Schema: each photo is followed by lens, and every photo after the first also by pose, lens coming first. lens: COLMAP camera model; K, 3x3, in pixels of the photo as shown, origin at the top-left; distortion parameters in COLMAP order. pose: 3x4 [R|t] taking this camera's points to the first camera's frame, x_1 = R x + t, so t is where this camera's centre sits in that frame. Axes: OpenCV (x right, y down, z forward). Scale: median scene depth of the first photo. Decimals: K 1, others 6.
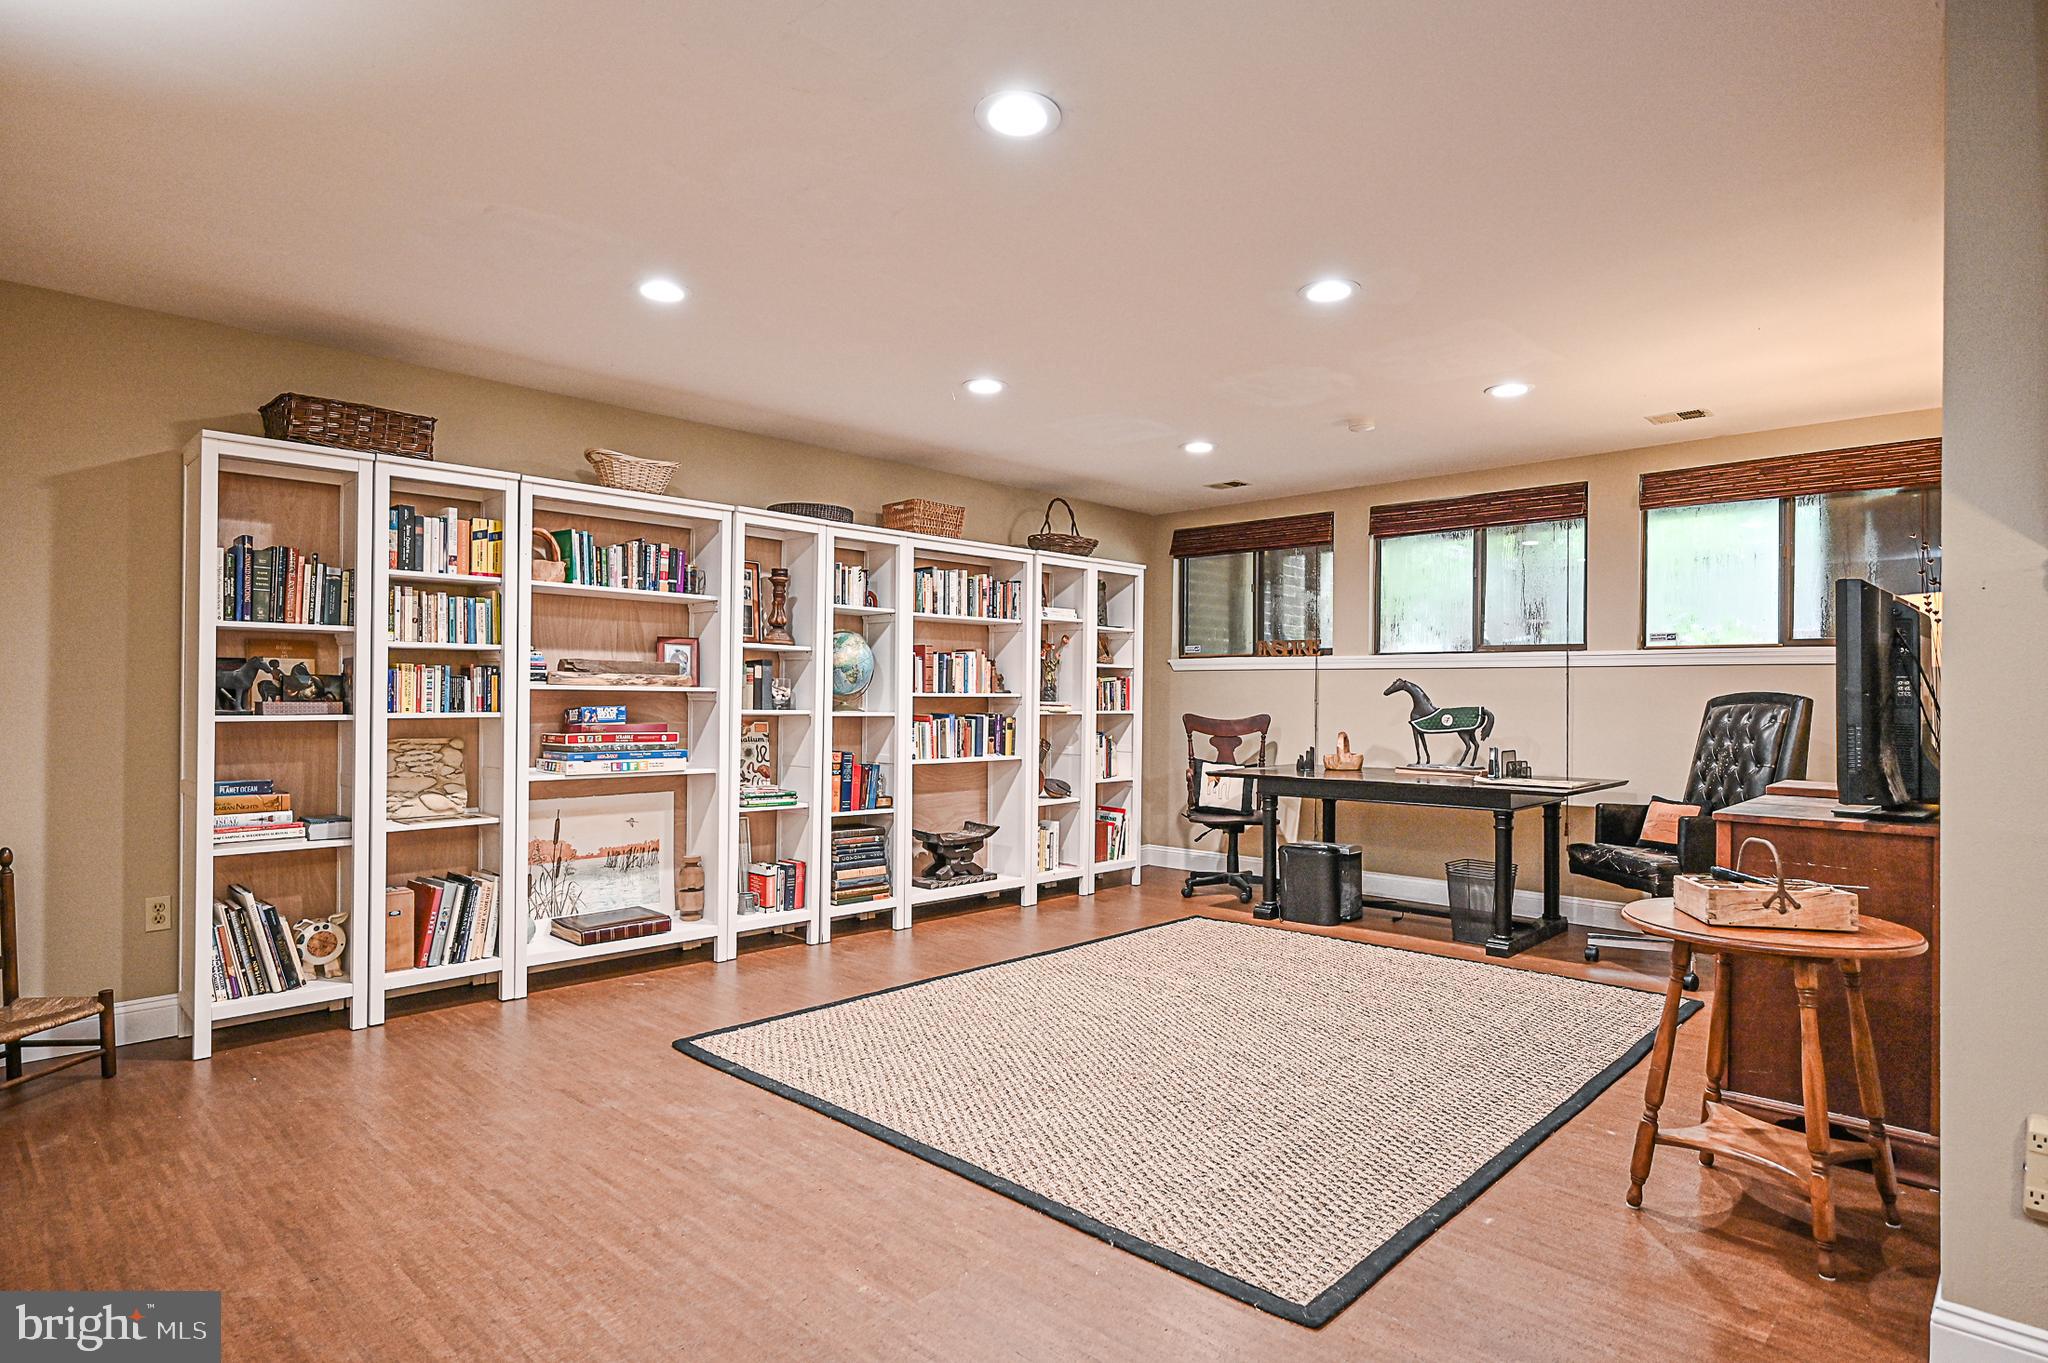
lens RADIAL K [[1098.4, 0, 1033.0], [0, 1098.4, 684.3], [0, 0, 1]] dist [0.001055, 0.000053]
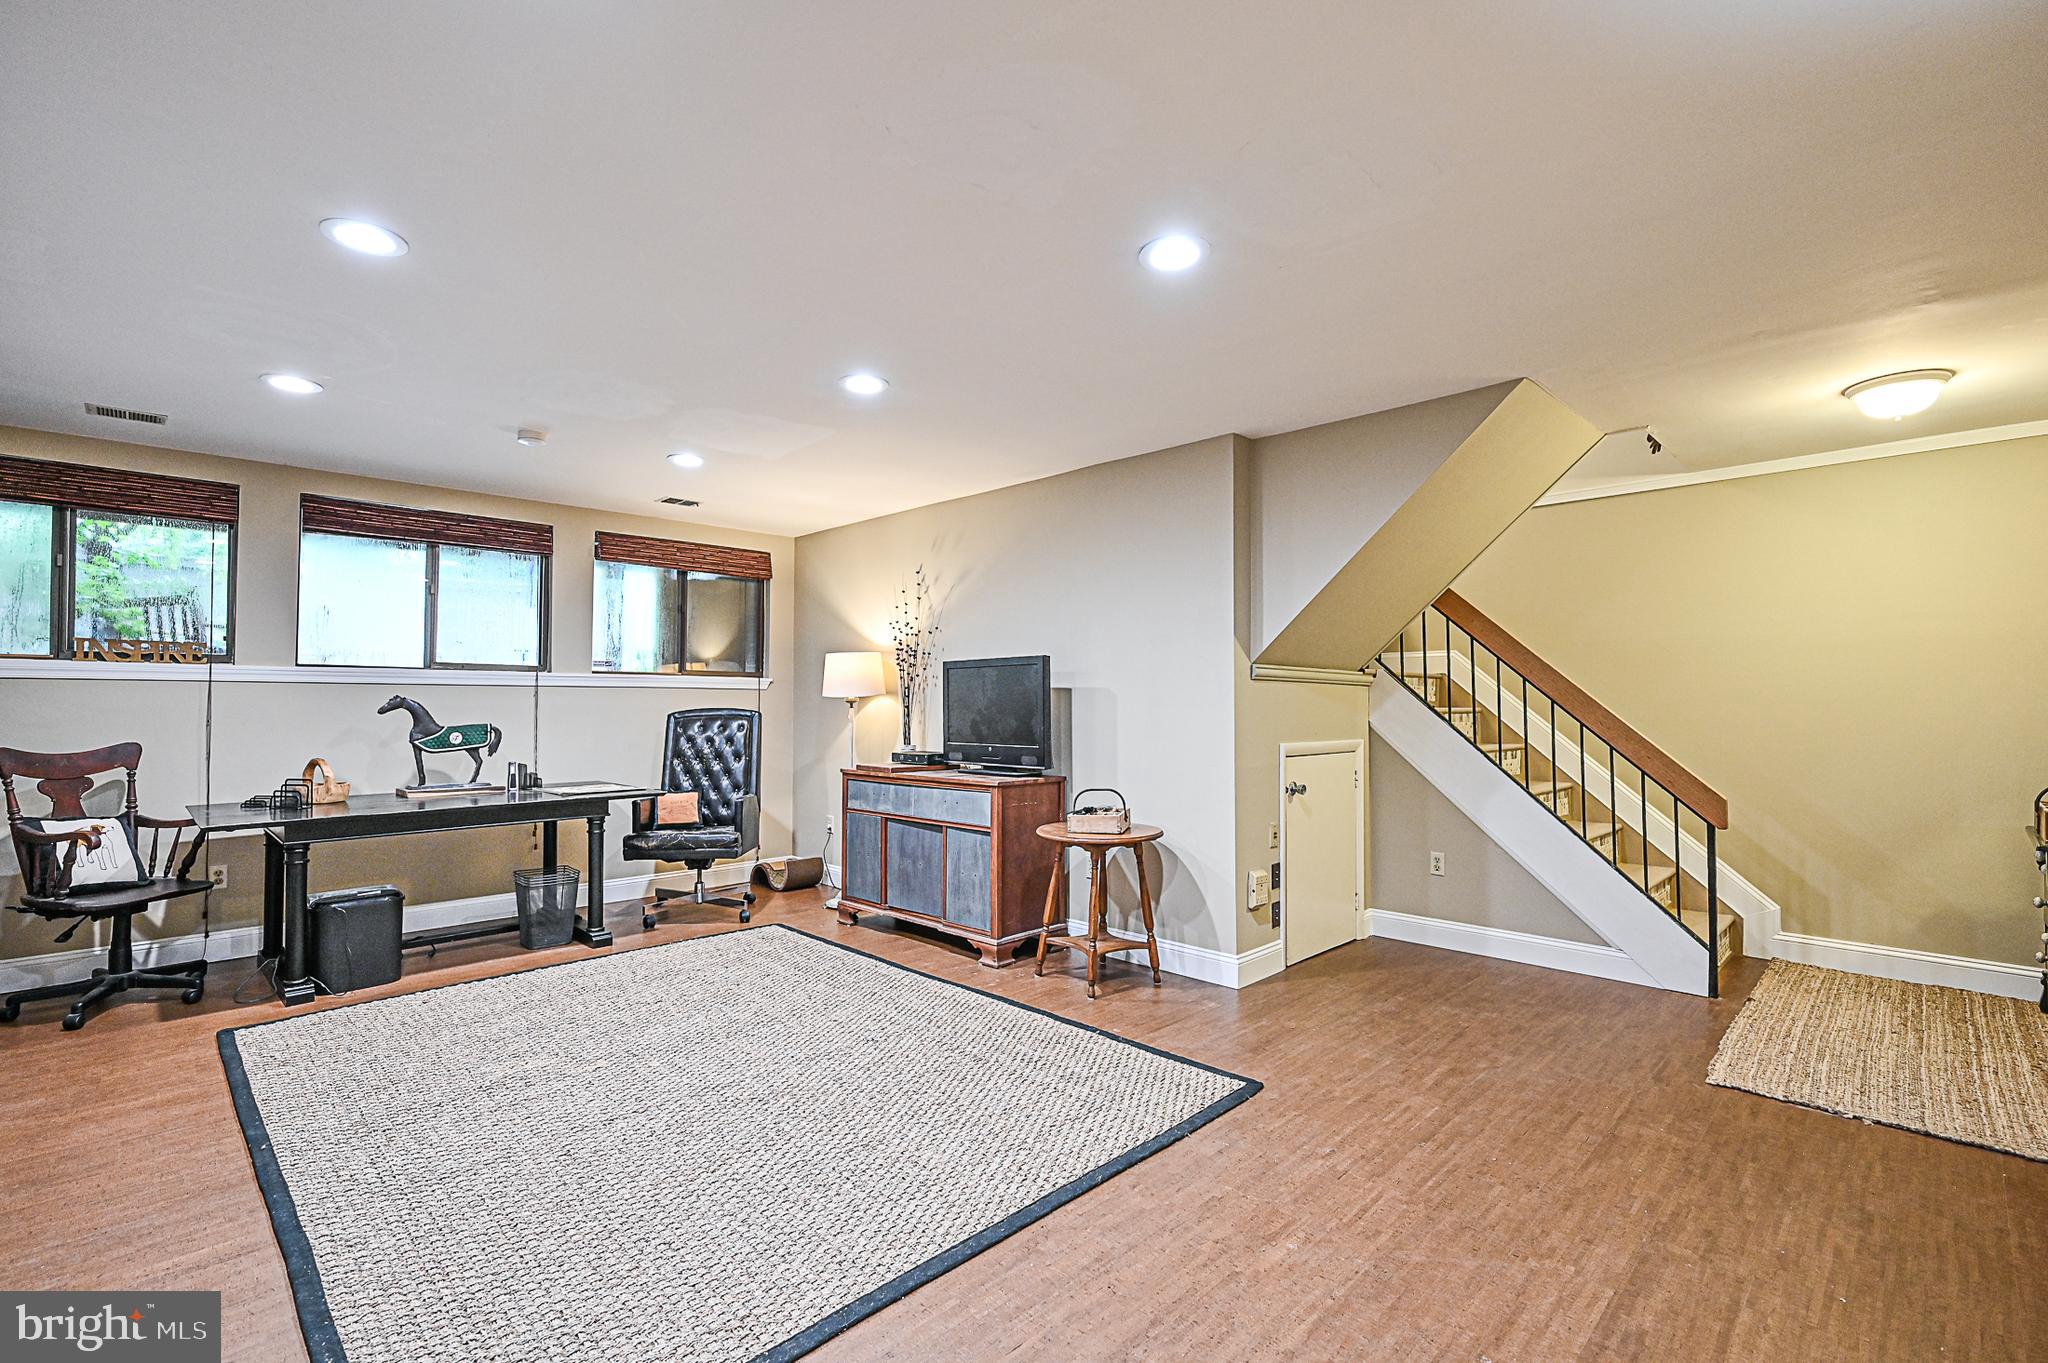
lens RADIAL K [[897.2, 0, 1034.5], [0, 897.2, 684.5], [0, 0, 1]] dist [-0.002003, 0.000409]
pose [[0.037613, 0.017798, 0.999134, -0.395869], [-0.007415, 0.999819, -0.017531, -0.005066], [-0.999265, -0.006749, 0.037739, 0.443310]]
